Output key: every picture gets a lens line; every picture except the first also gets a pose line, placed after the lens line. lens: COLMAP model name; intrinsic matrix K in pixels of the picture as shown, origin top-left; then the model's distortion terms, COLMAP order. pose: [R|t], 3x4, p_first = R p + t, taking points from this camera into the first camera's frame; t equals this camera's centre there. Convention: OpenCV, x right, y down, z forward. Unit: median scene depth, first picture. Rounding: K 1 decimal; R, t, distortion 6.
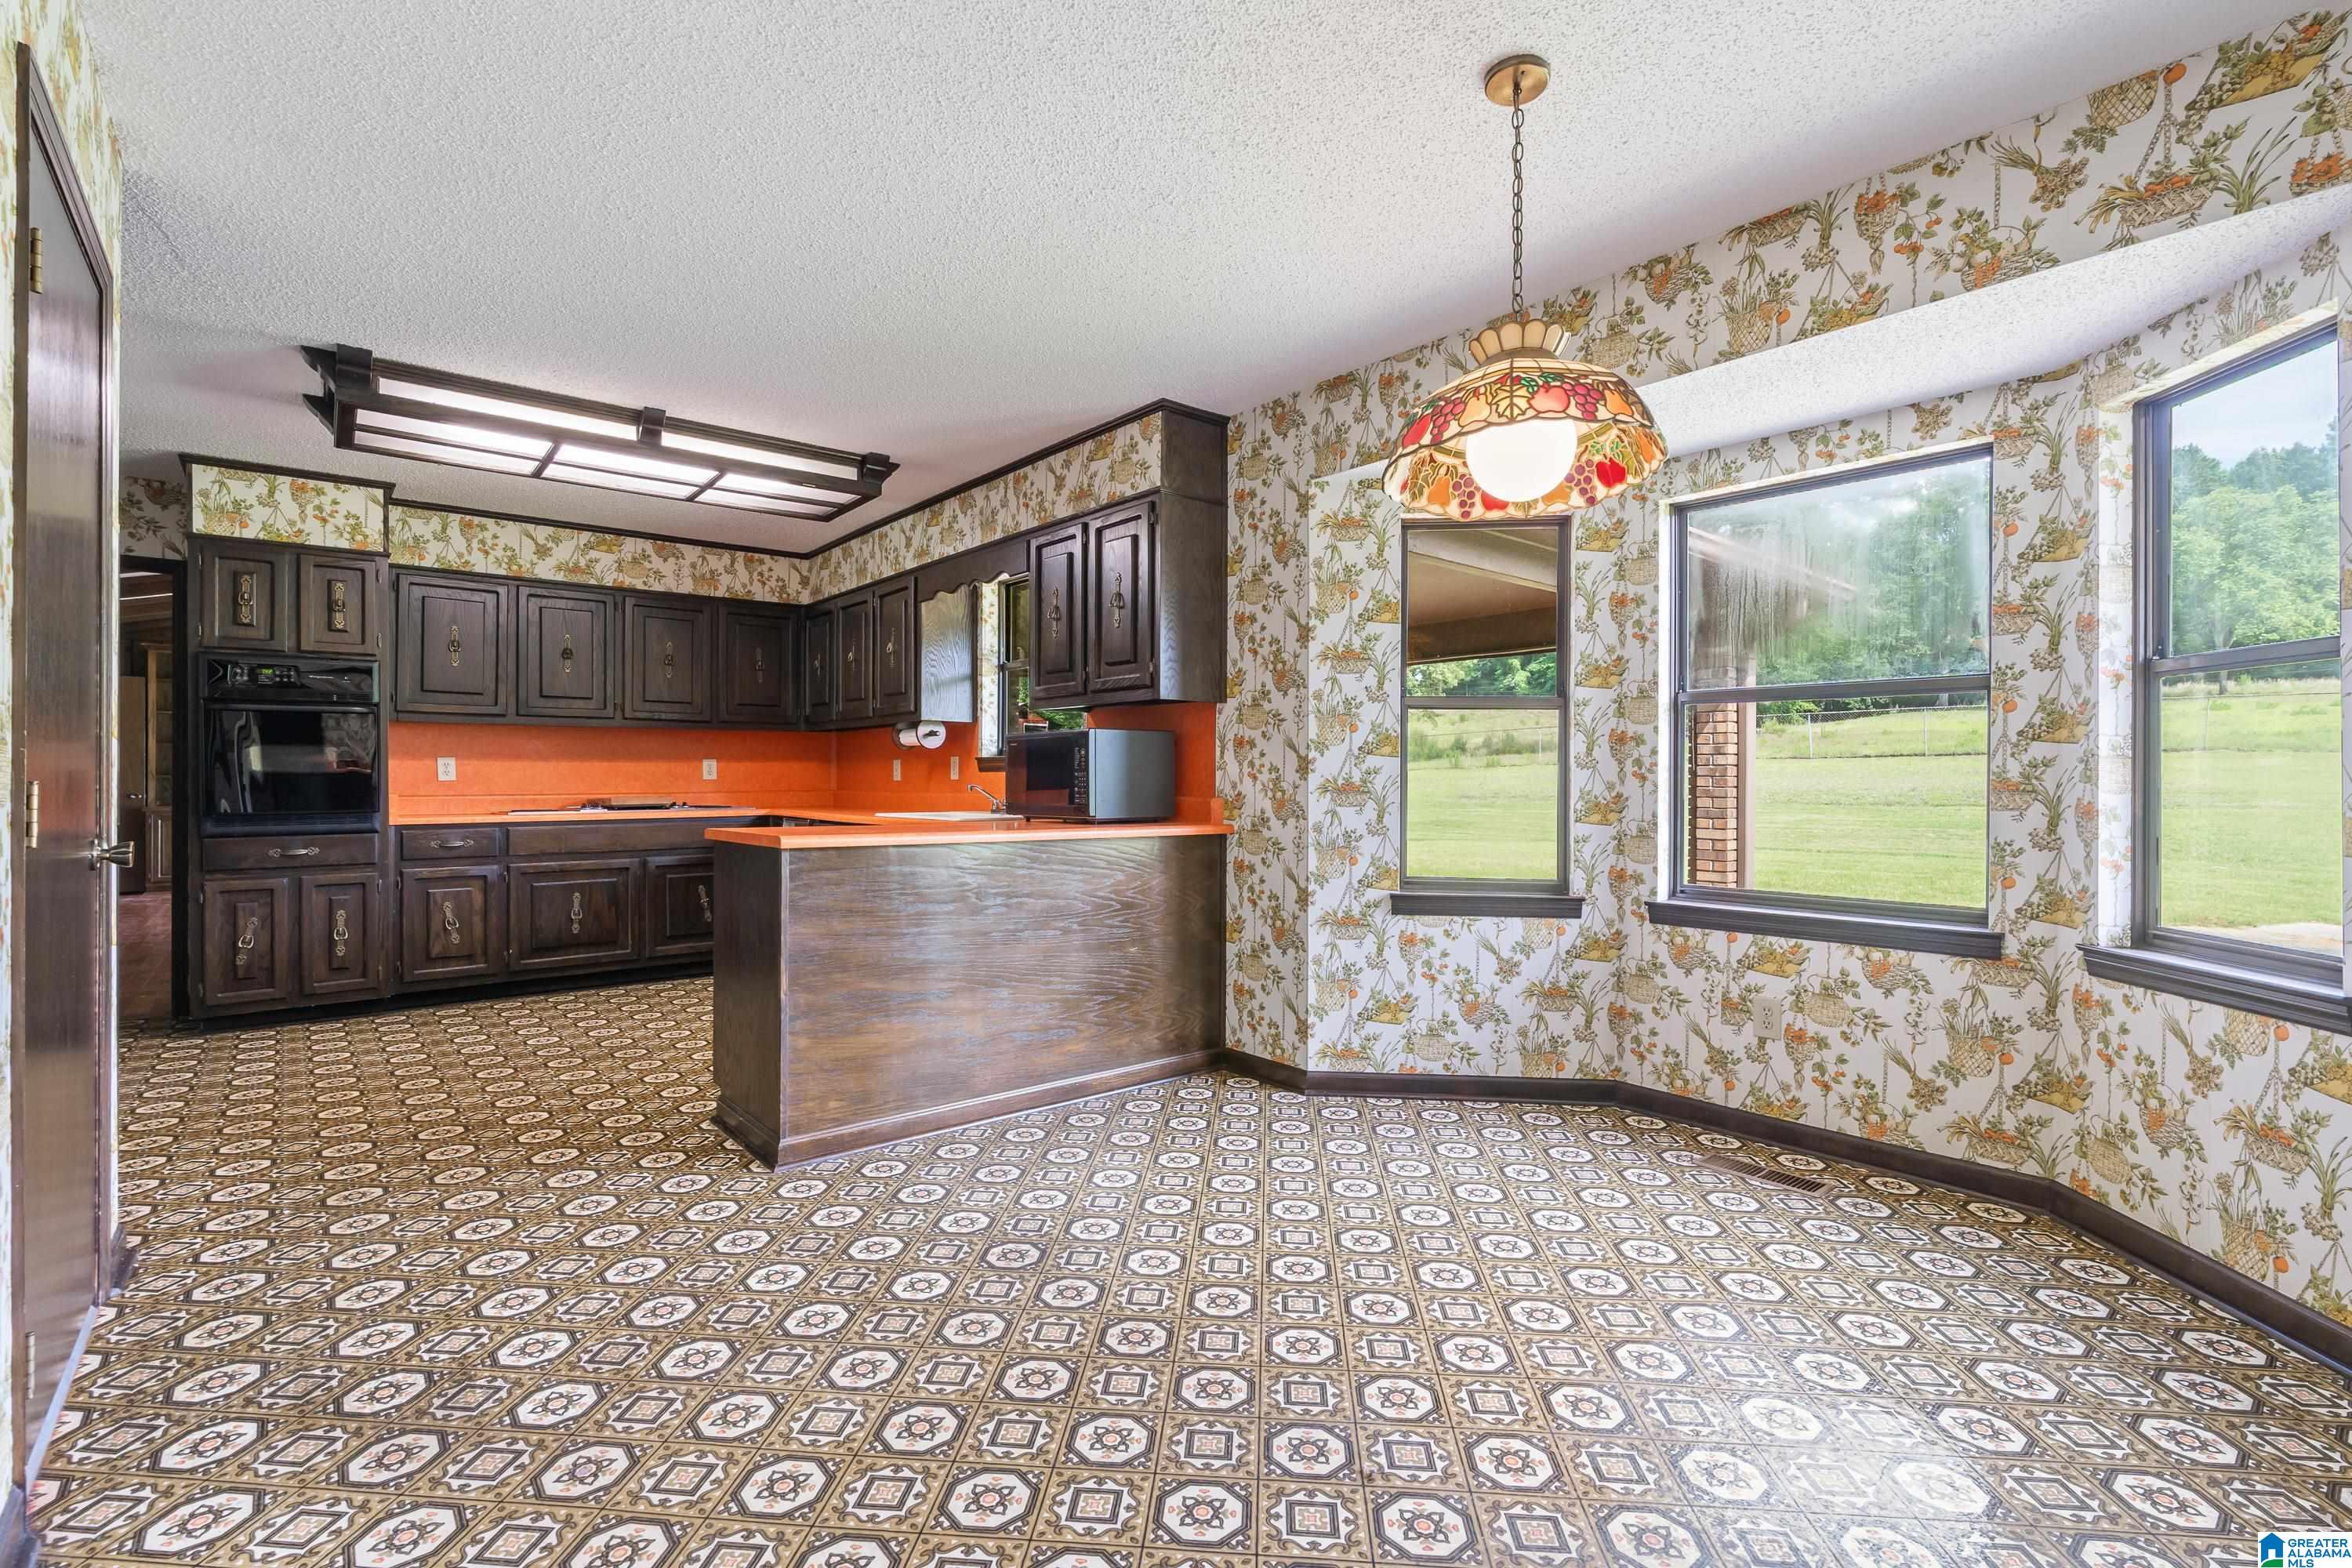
lens RADIAL K [[1055.2, 0, 1176.0], [0, 1055.2, 784.0], [0, 0, 1]] dist [-0.000729, 0.000006]
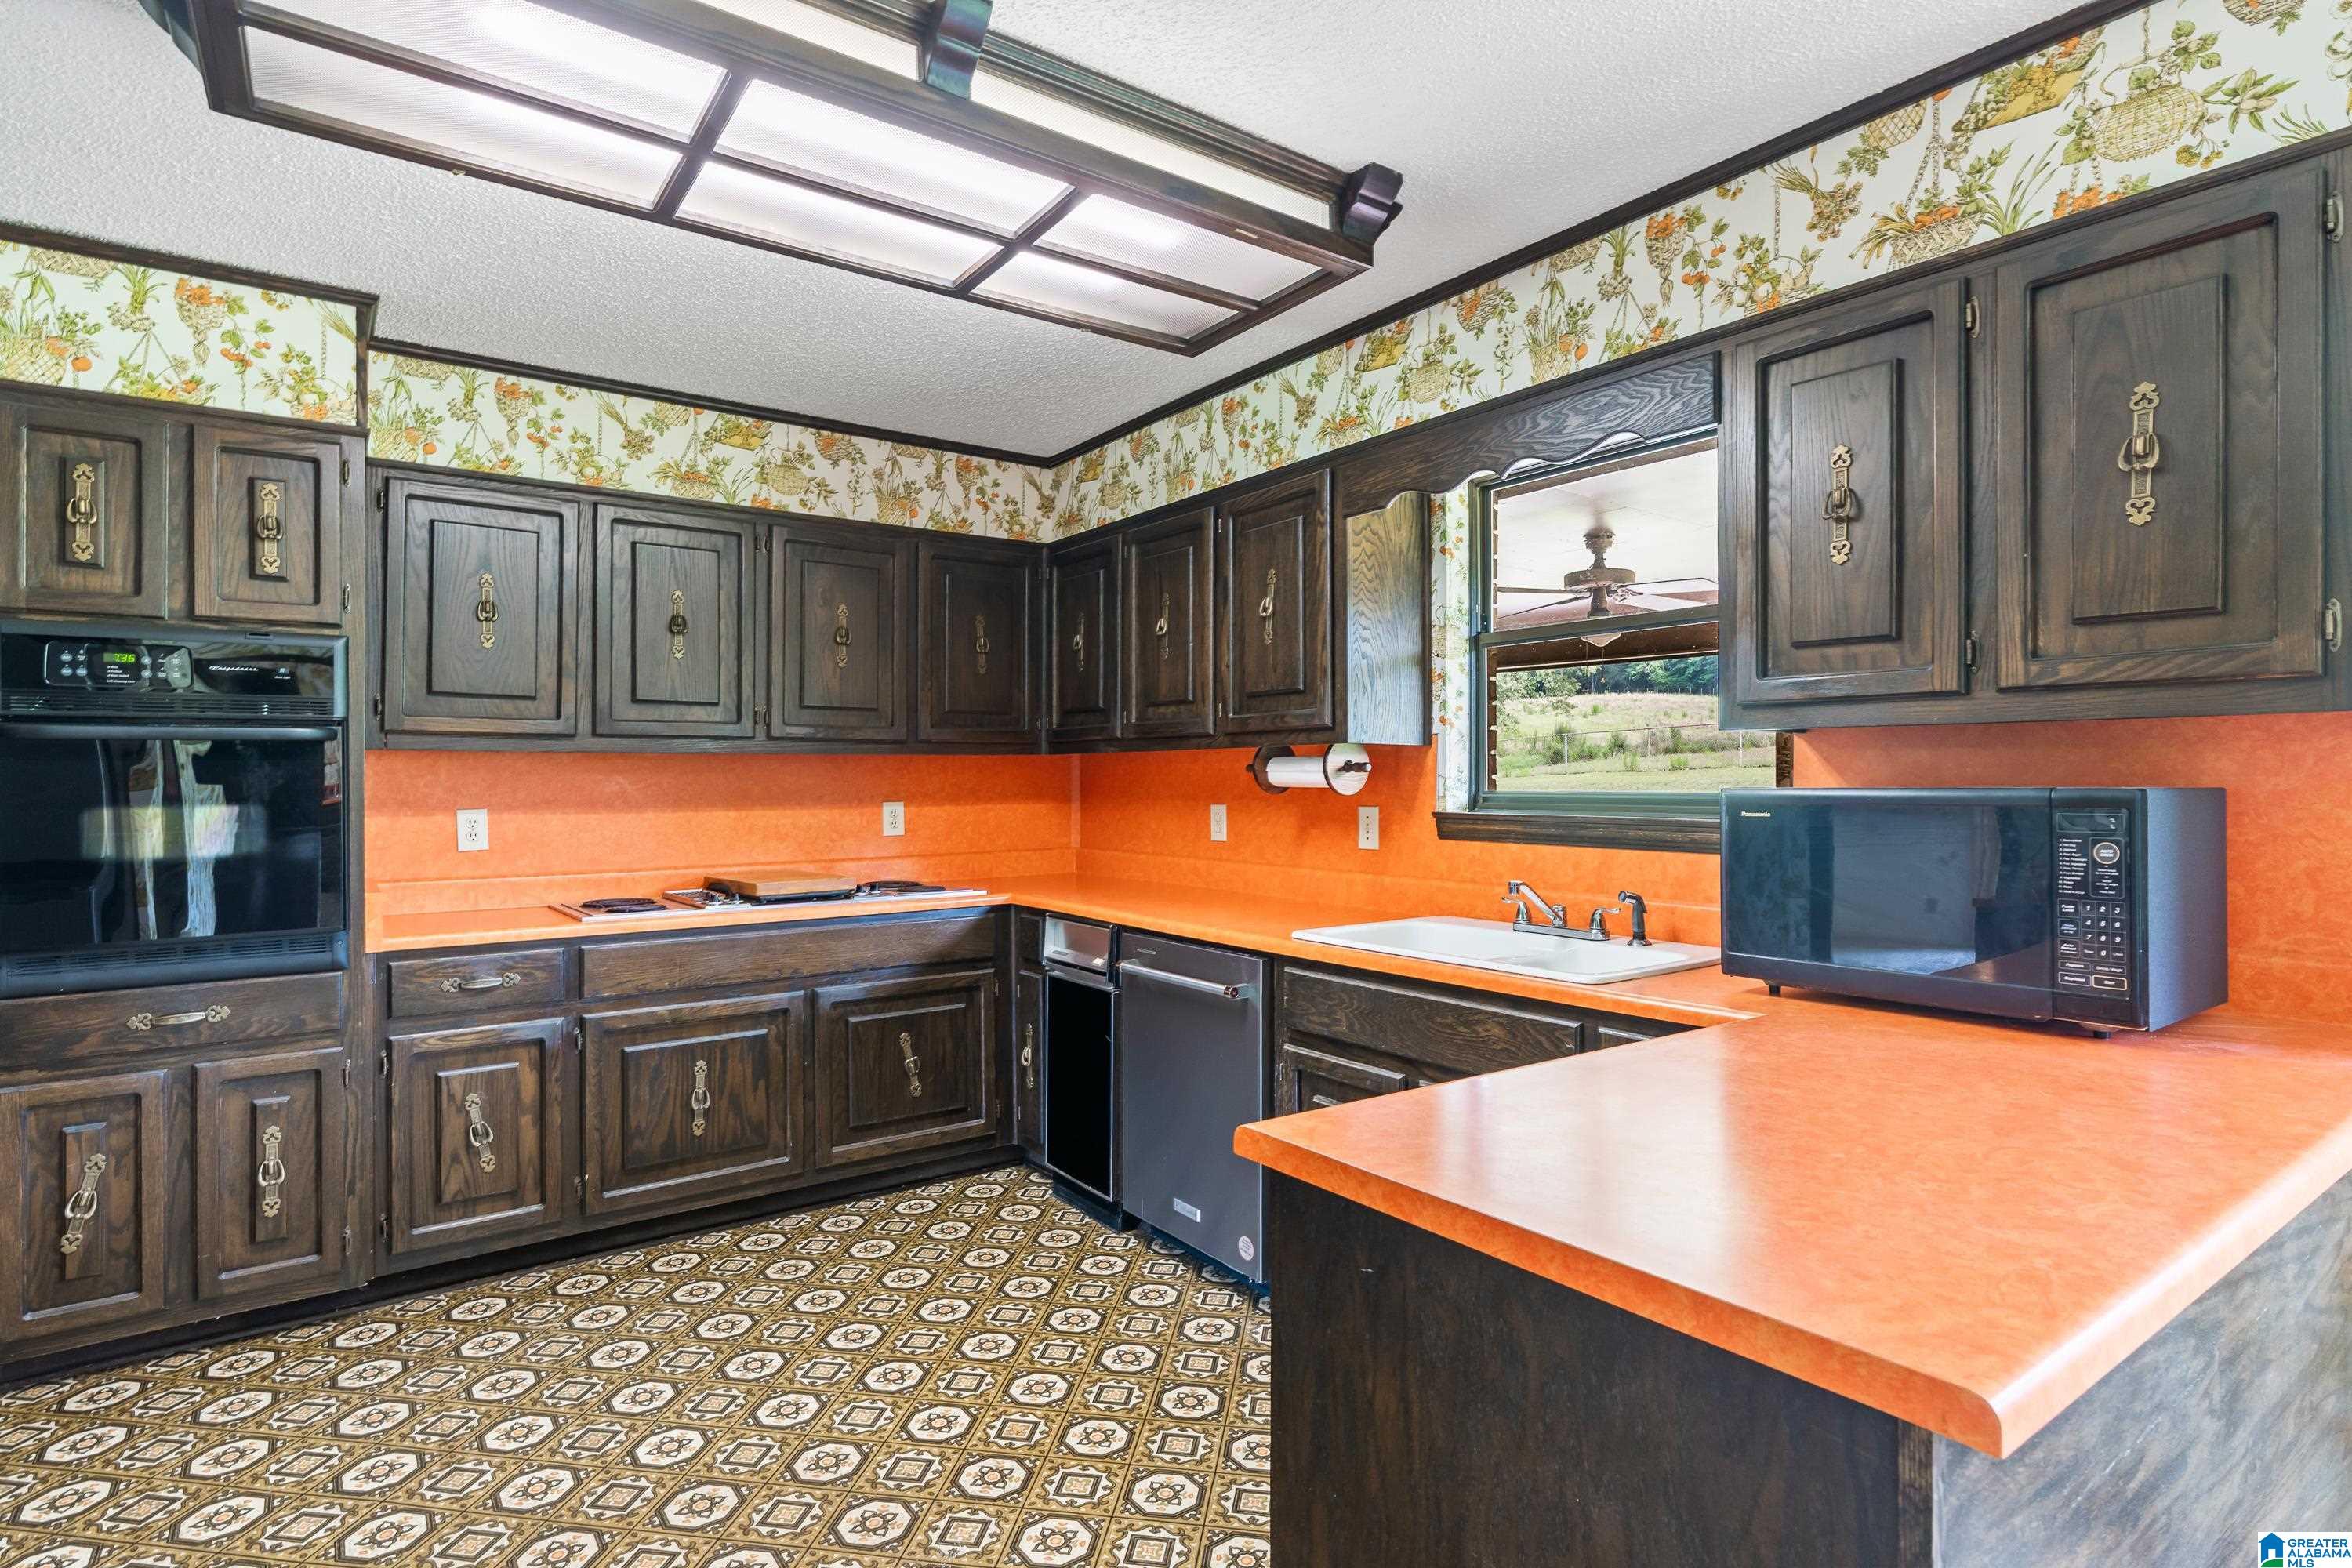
lens RADIAL K [[1166.6, 0, 1176.2], [0, 1166.6, 778.3], [0, 0, 1]] dist [-0.001760, -0.000740]
pose [[0.997930, -0.001079, -0.064293, -0.280246], [0.000820, 0.999991, -0.004049, -0.040012], [0.064297, 0.003988, 0.997923, 0.408304]]
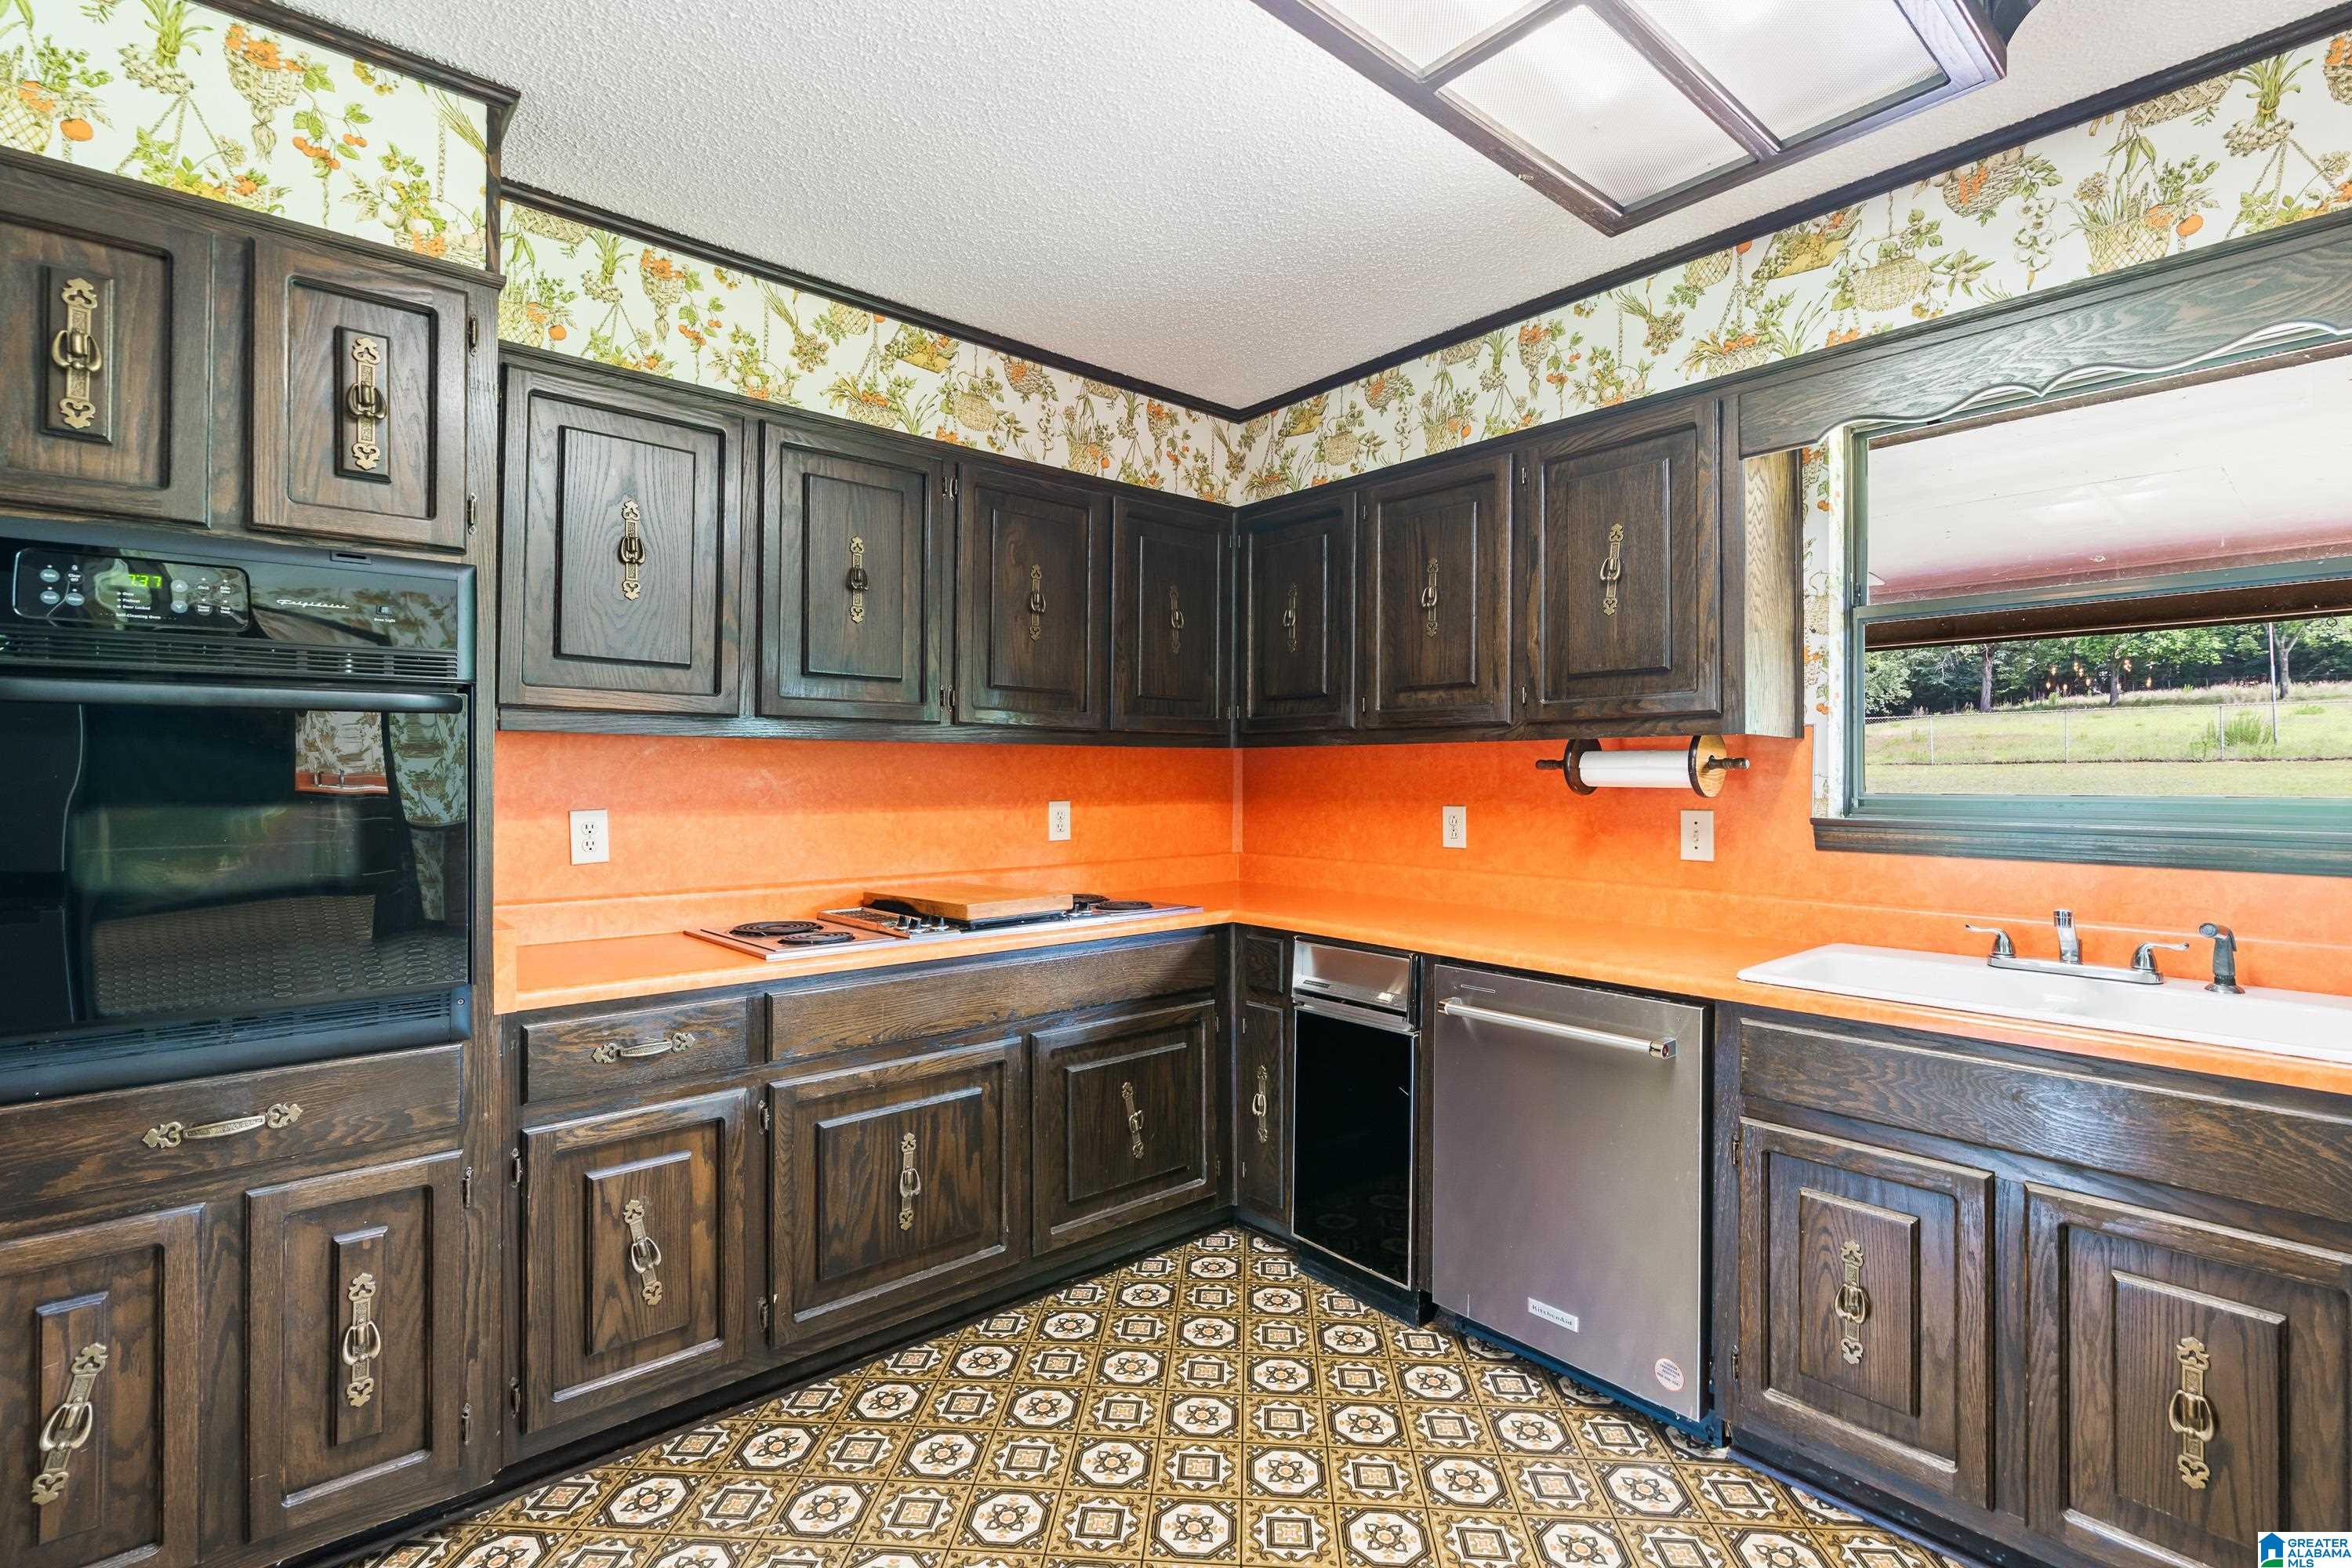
lens RADIAL K [[1053.9, 0, 1178.5], [0, 1053.9, 775.0], [0, 0, 1]] dist [-0.004336, 0.000490]
pose [[0.999762, 0.004874, 0.021288, -0.463536], [-0.004745, 0.999970, -0.006095, -0.039381], [-0.021317, 0.005993, 0.999755, 0.564628]]
